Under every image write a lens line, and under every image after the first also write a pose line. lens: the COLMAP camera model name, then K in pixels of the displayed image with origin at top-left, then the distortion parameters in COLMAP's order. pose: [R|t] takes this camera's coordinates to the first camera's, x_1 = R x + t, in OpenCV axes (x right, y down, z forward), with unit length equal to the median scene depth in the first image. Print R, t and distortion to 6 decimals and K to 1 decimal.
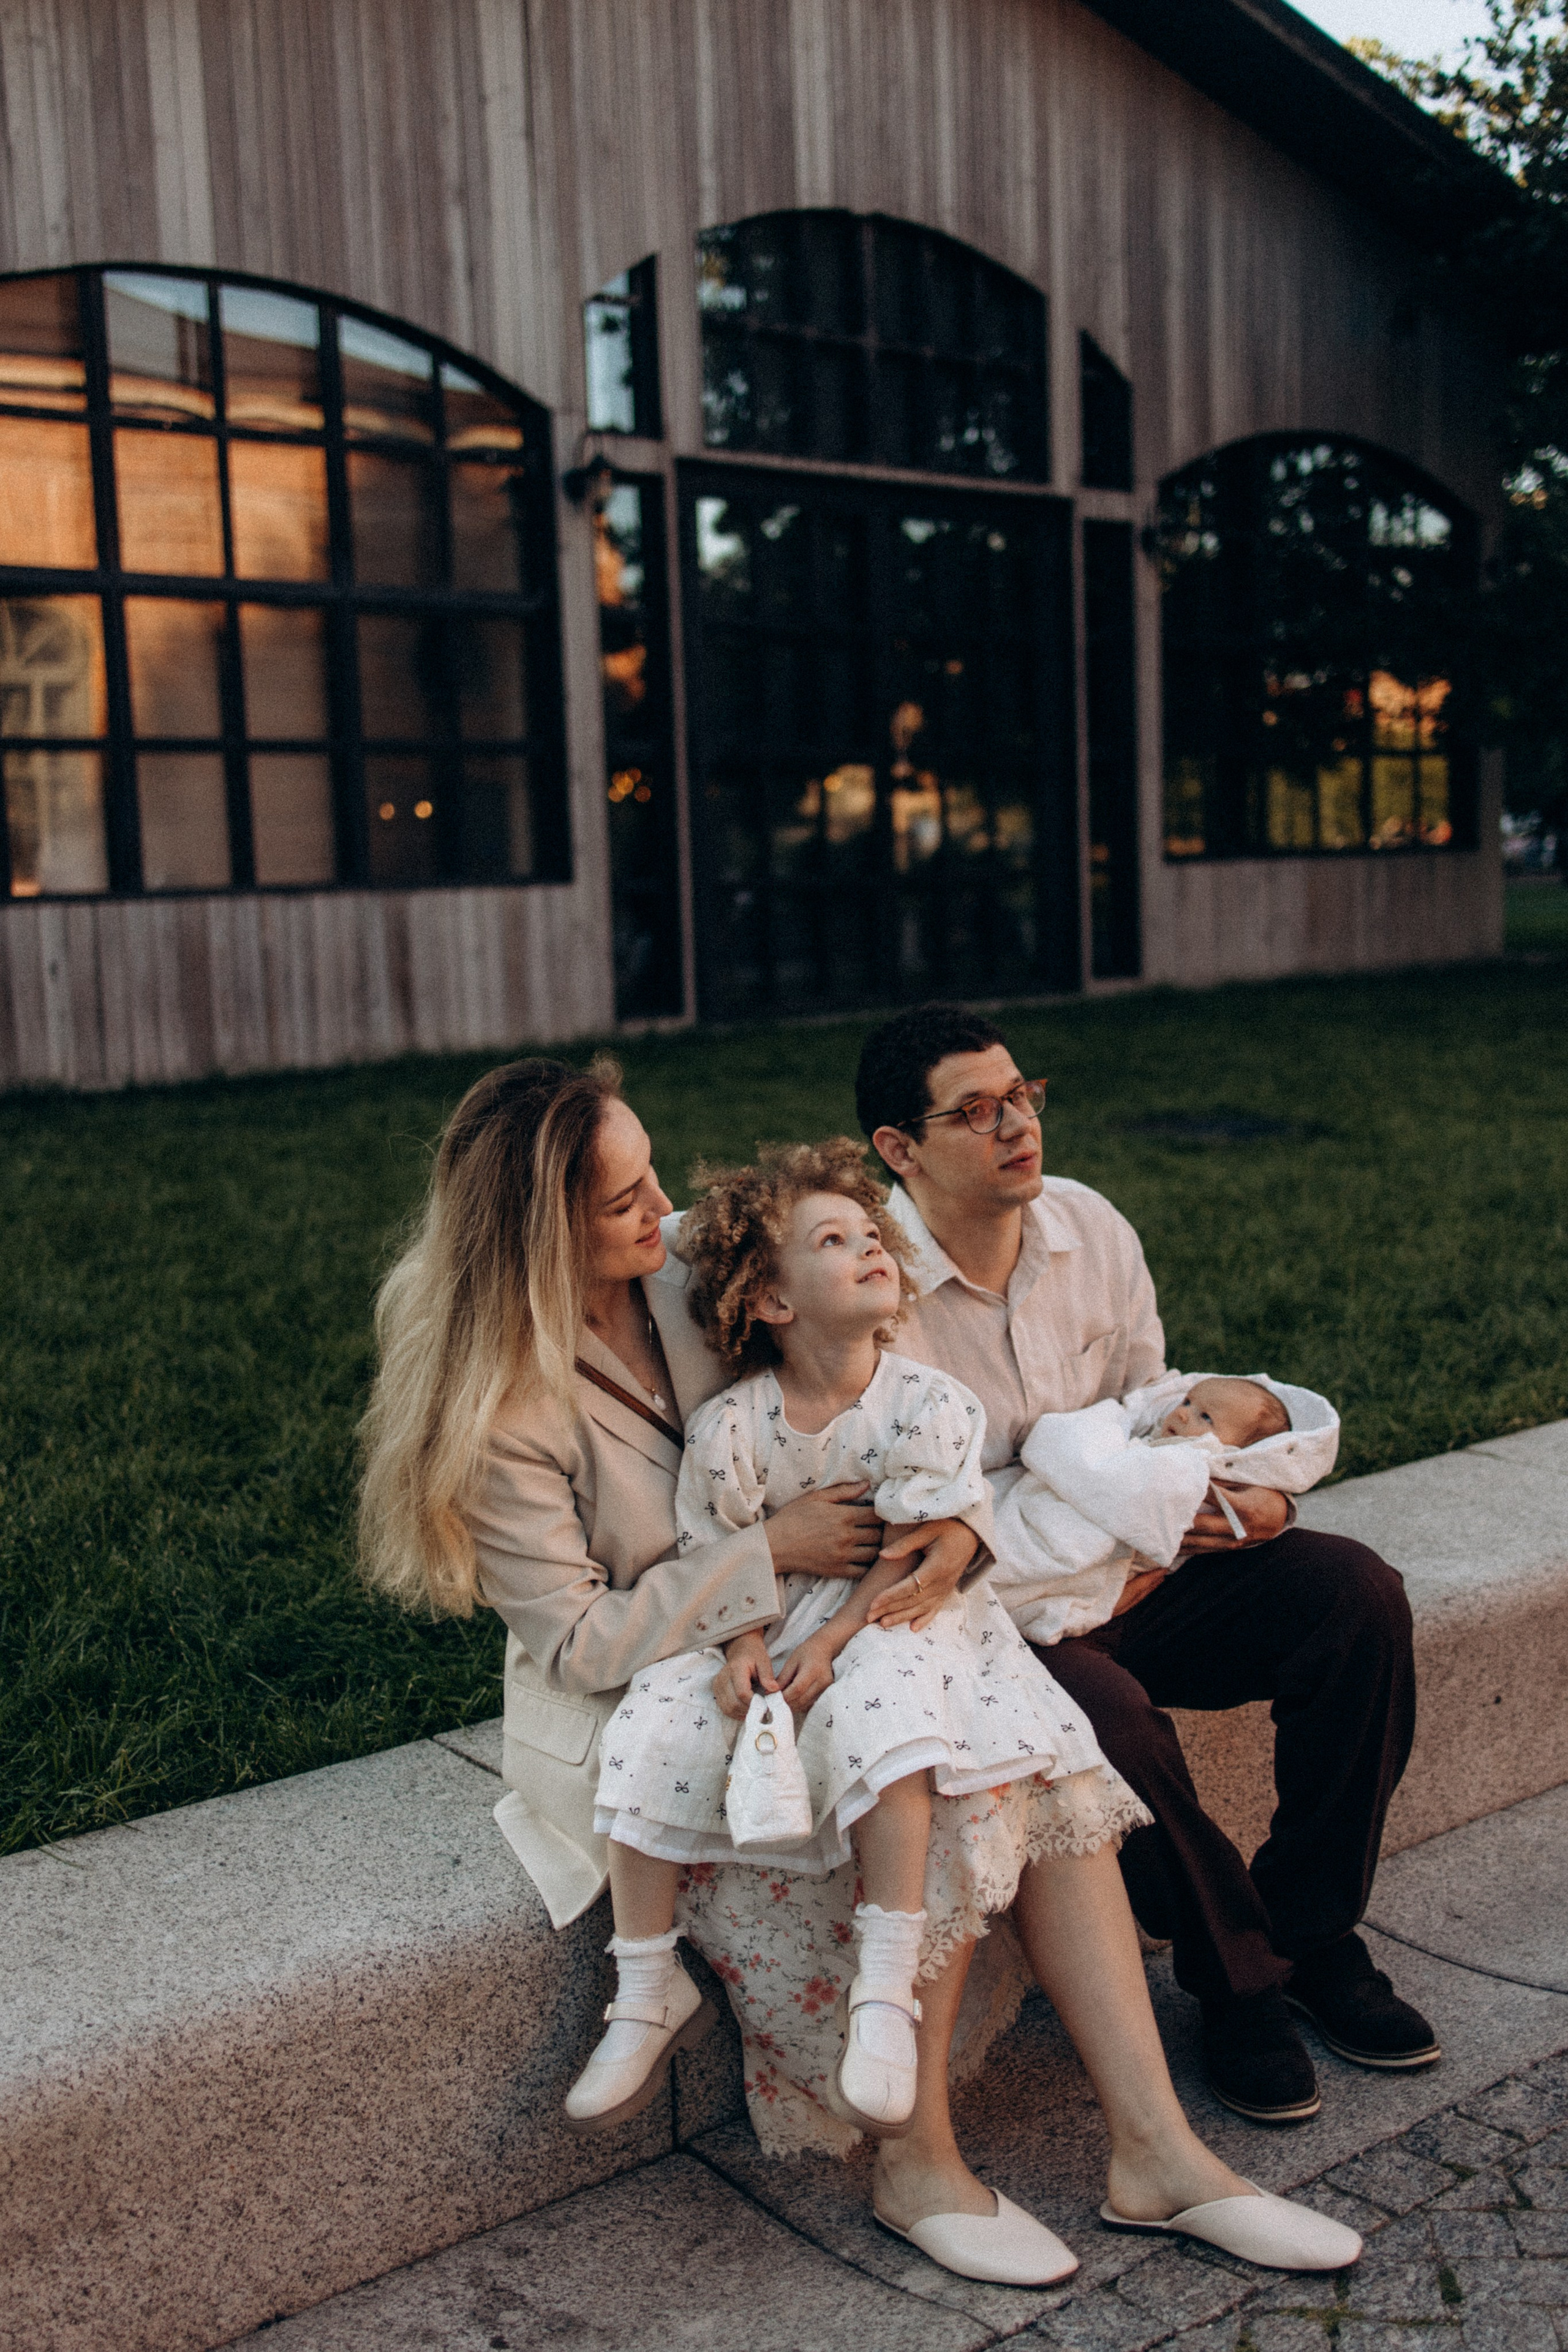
lens RADIAL K [[2574.2, 0, 776.7], [0, 2574.2, 1187.7], [0, 0, 1]] dist [0.008410, 0.000000]
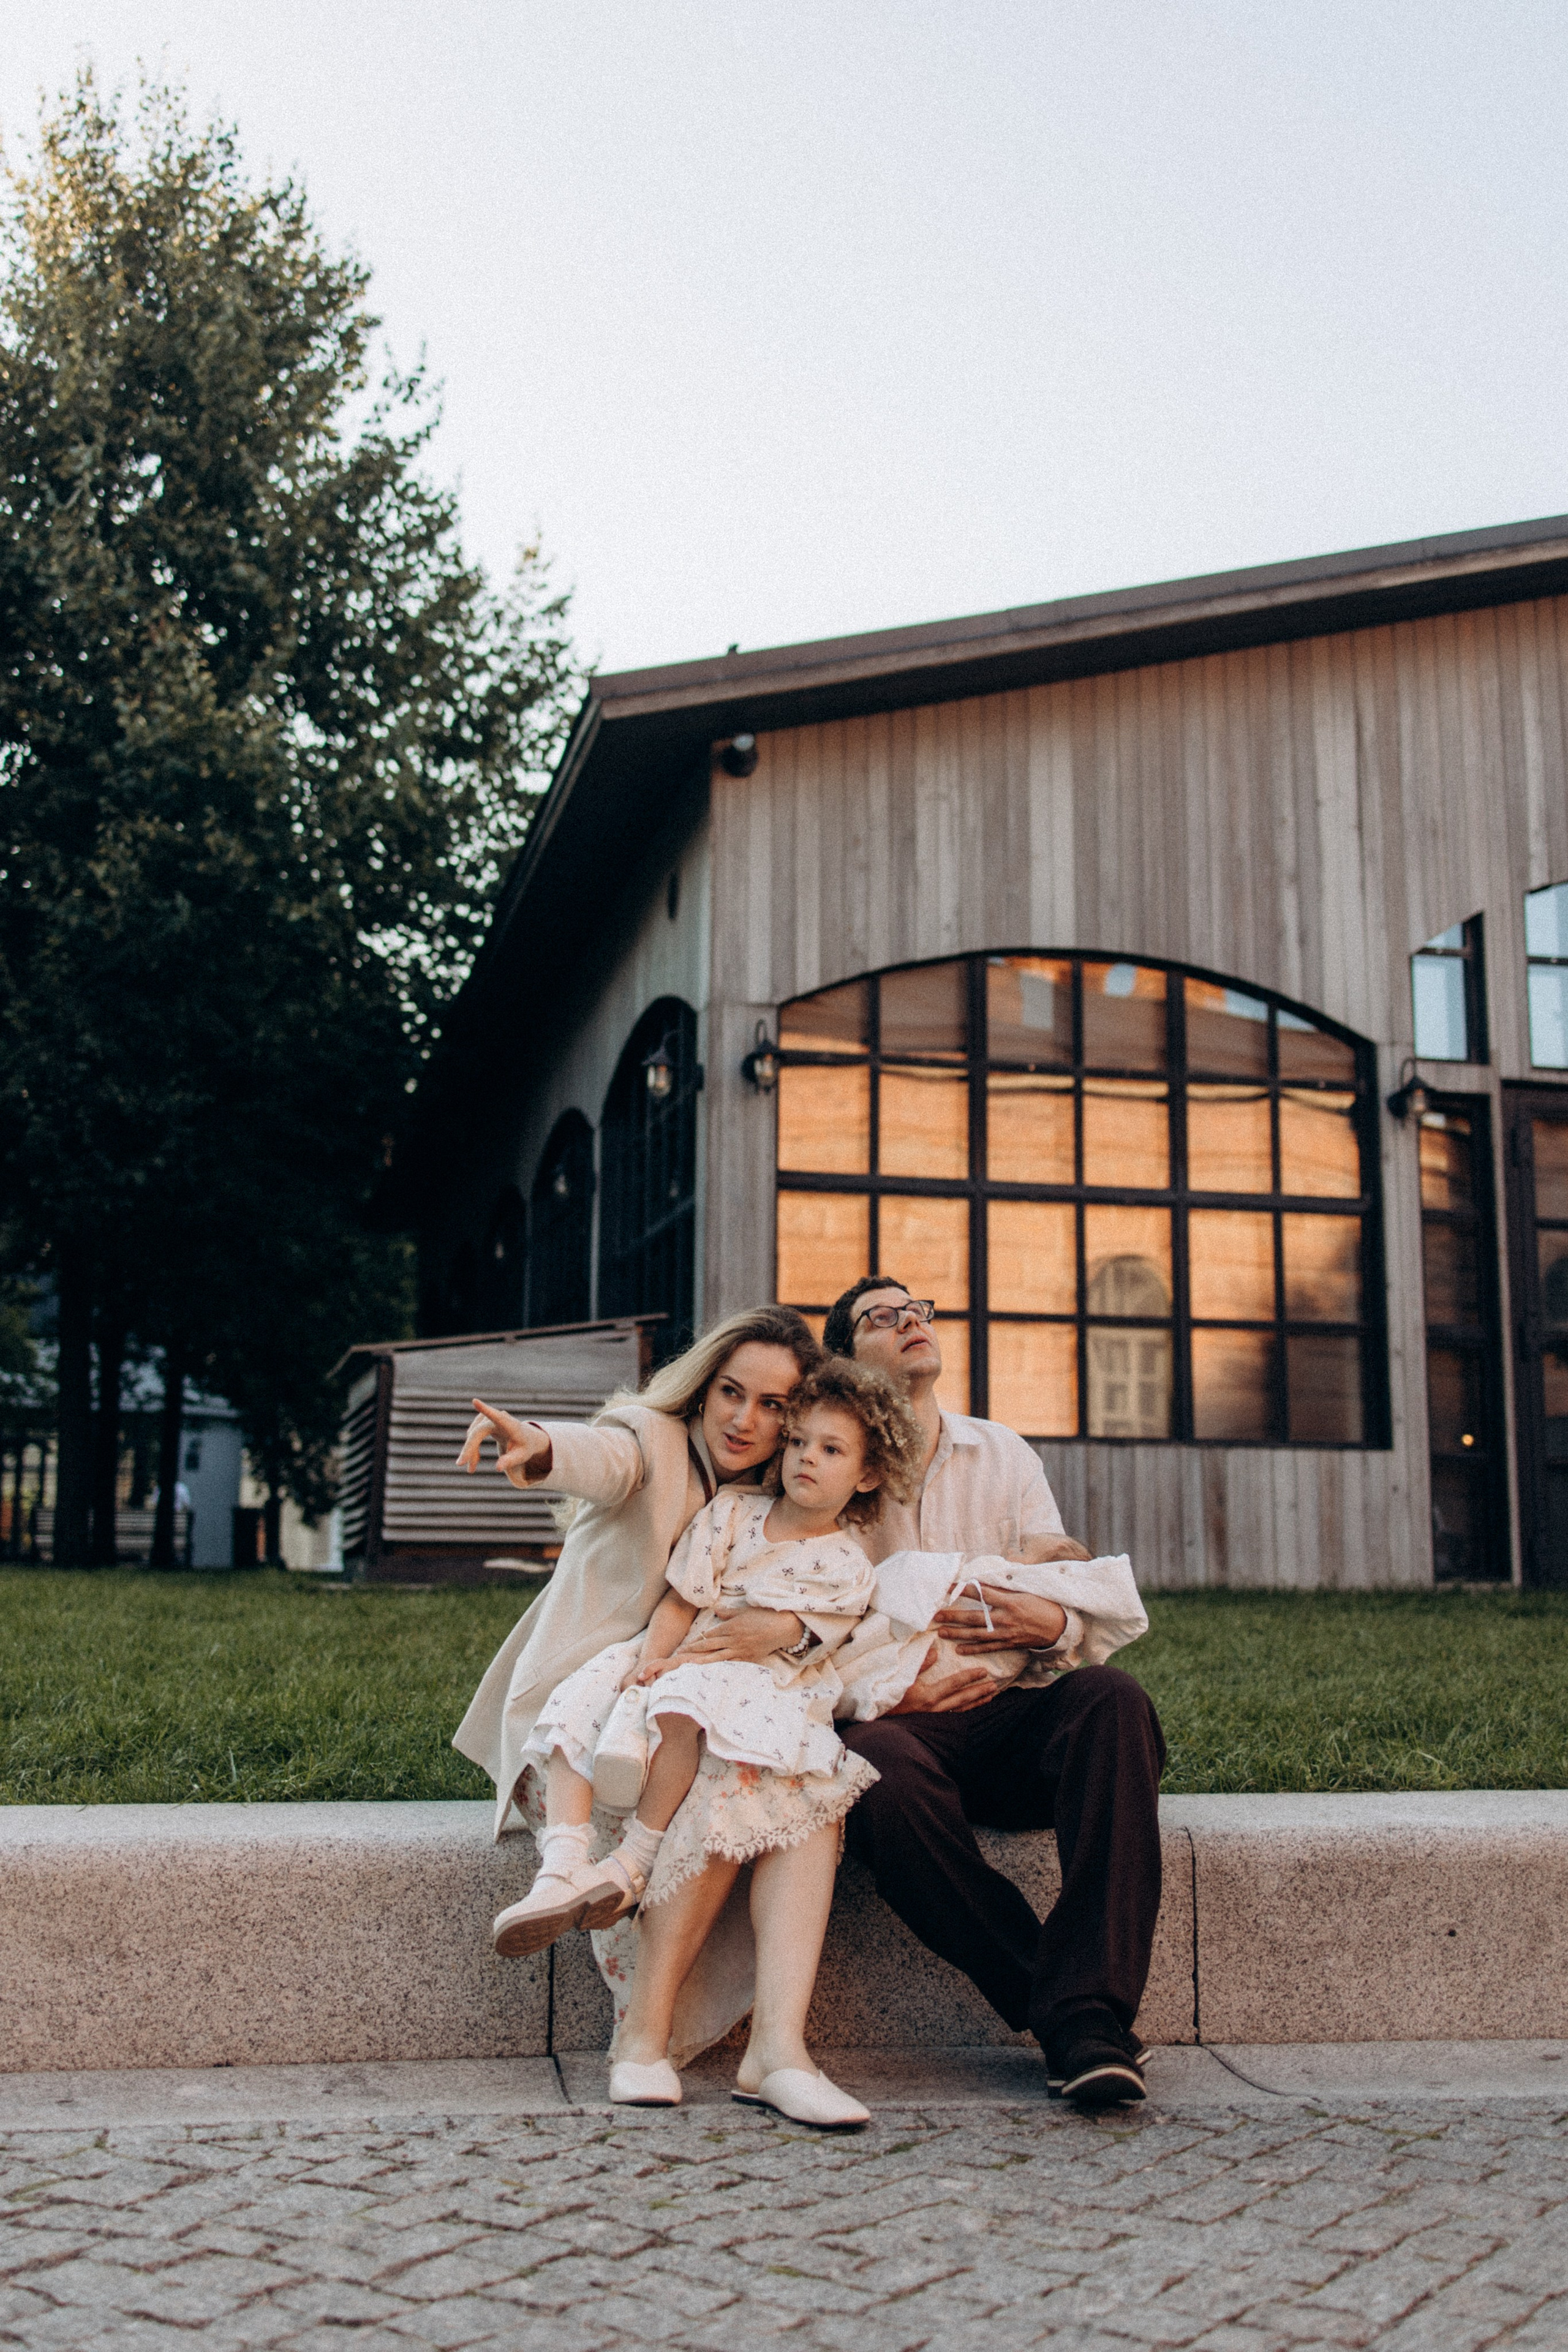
lens RADIAL K [[2574.2, 0, 791.9], [0, 2574.2, 1168.8], [0, 0, 1]] dist [0.008410, 0.000000]
pose [[0.865519, -0.045875, -0.498770, 0.285862], [-0.102873, 0.958286, -0.266657, 0.098104], [0.490197, 0.282107, 0.824695, -0.079489]]
